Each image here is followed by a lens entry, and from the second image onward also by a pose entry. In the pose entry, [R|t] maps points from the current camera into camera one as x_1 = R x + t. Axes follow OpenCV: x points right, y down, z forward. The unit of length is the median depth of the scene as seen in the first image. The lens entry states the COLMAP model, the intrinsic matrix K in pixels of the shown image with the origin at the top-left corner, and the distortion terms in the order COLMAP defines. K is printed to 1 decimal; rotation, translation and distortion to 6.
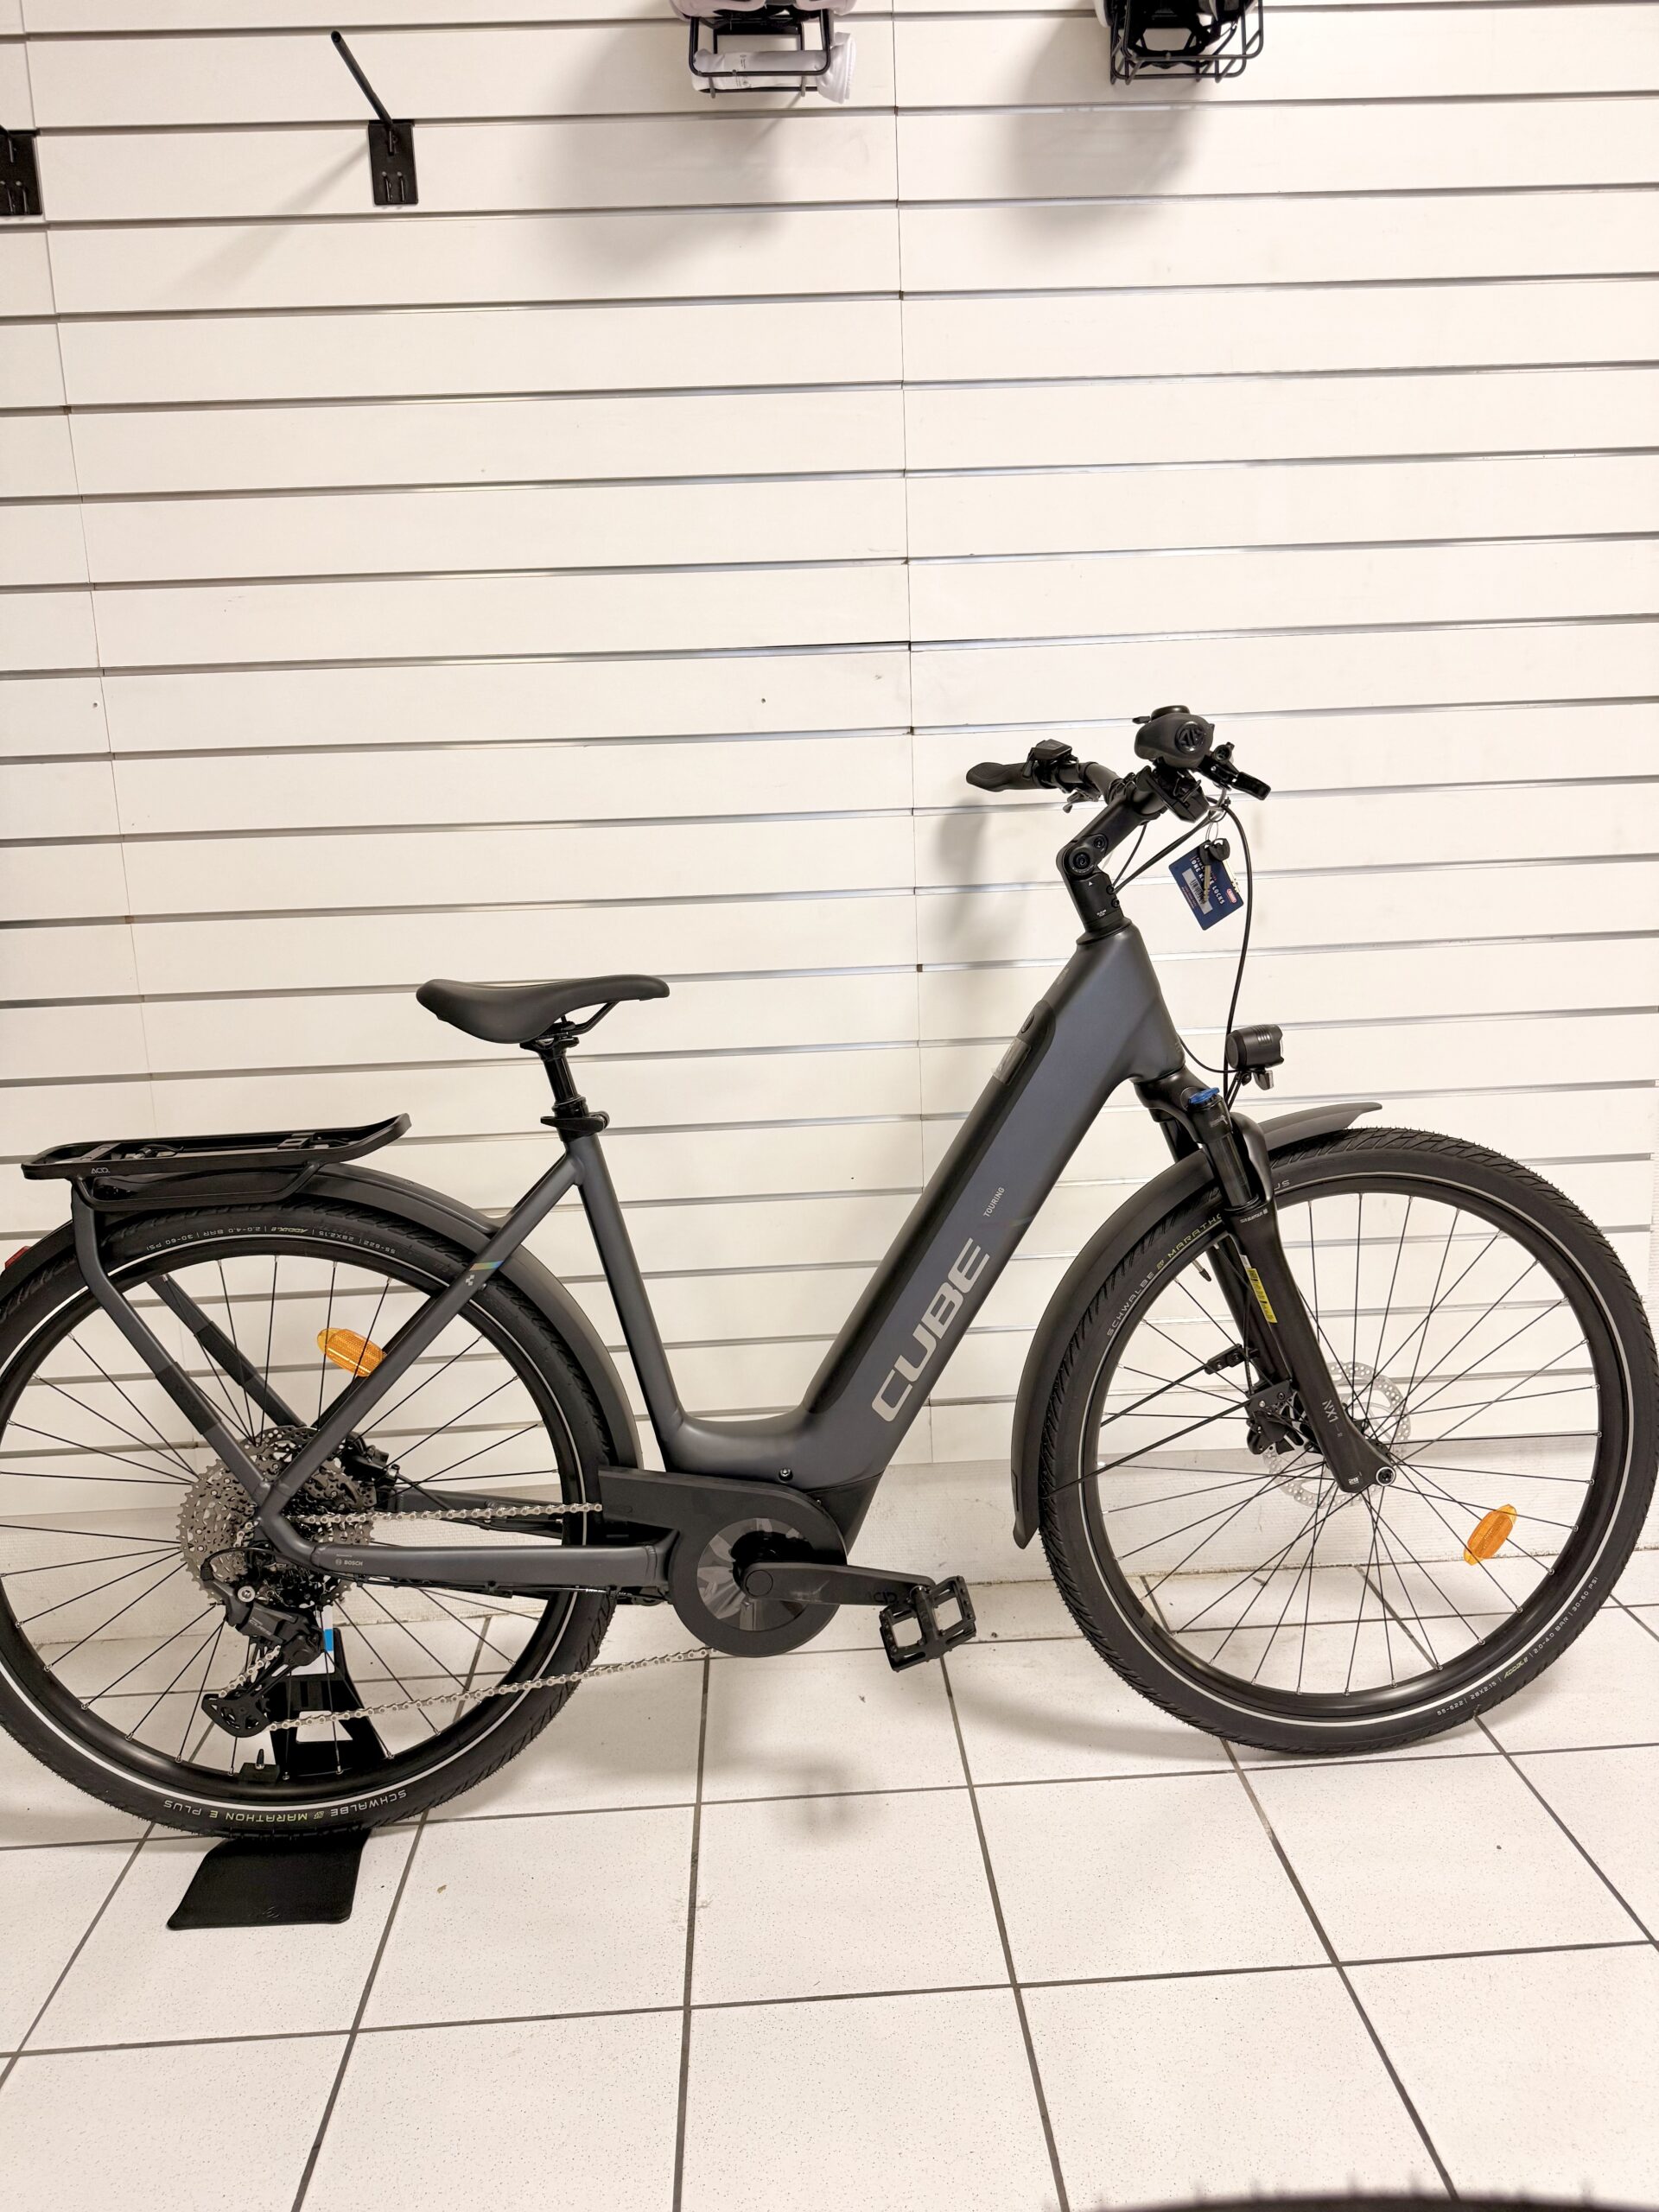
lens RADIAL K [[1577.0, 0, 832.2], [0, 1577.0, 1106.3], [0, 0, 1]] dist [0.013984, -0.017333]
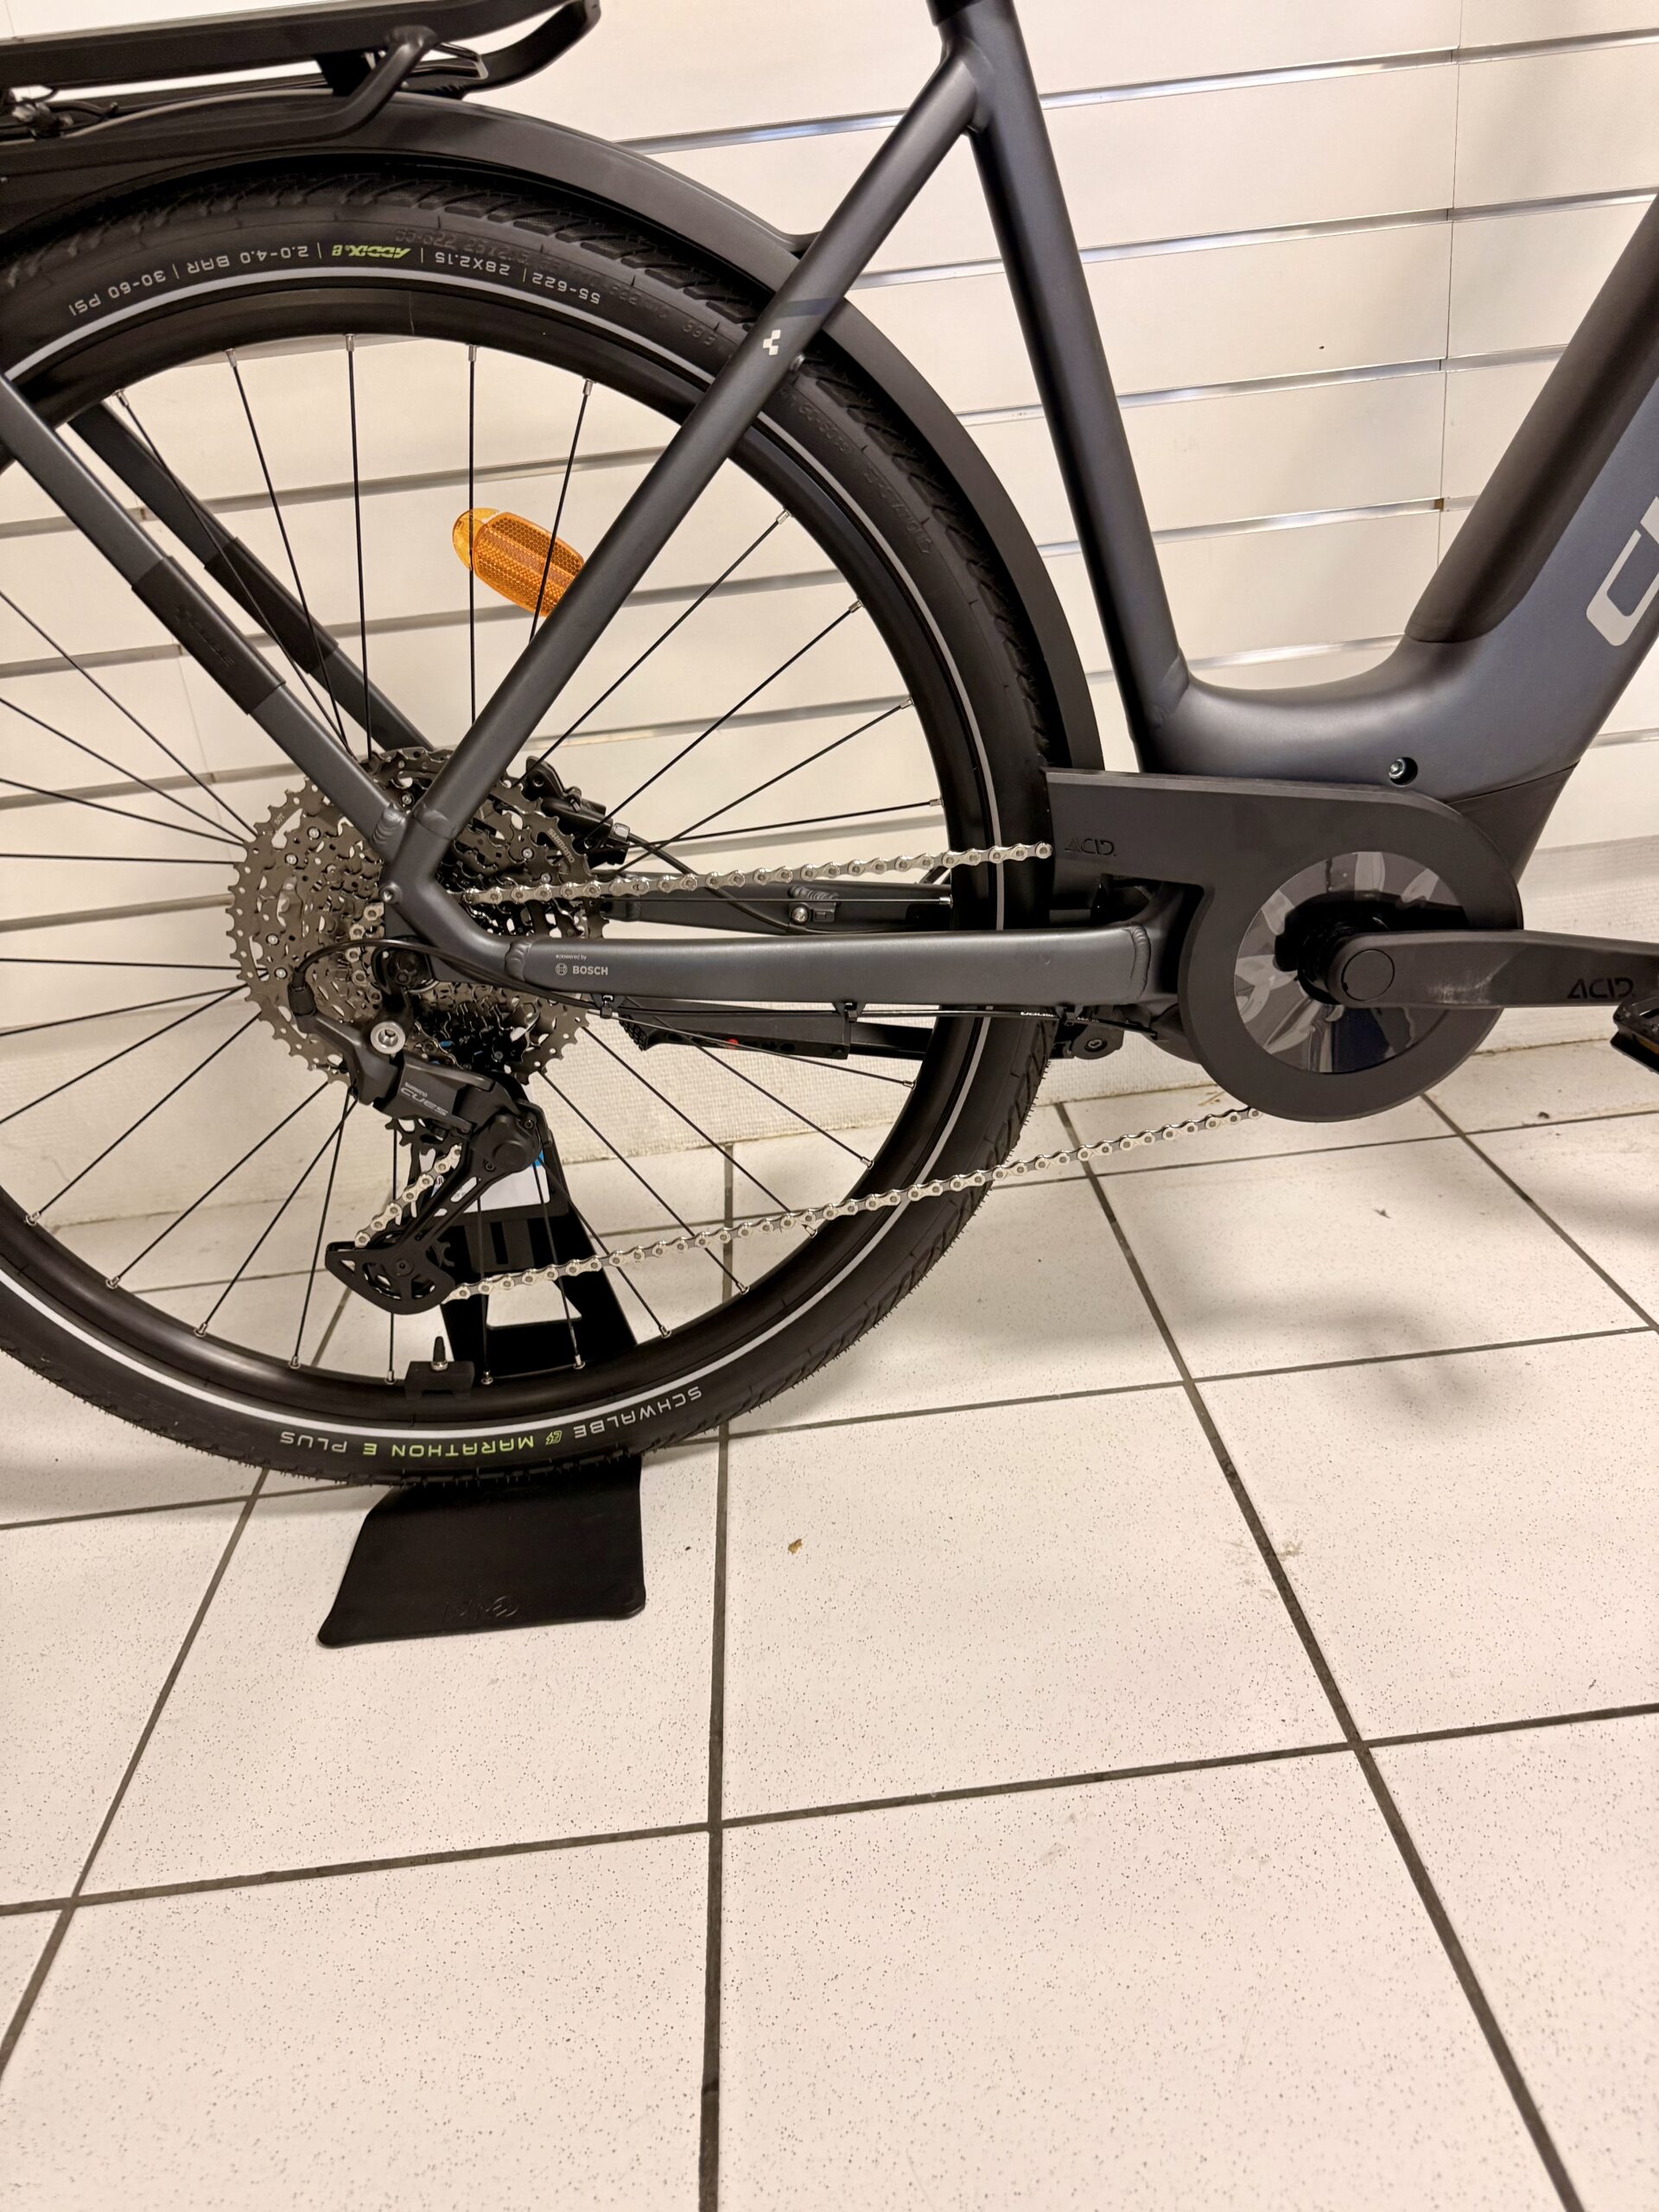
lens RADIAL K [[1577.0, 0, 829.0], [0, 1577.0, 1101.0], [0, 0, 1]] dist [0.013984, -0.017333]
pose [[0.997648, -0.064593, -0.022959, -0.212319], [0.068069, 0.973093, 0.220127, 0.219219], [0.008123, -0.221172, 0.975201, 0.491348]]
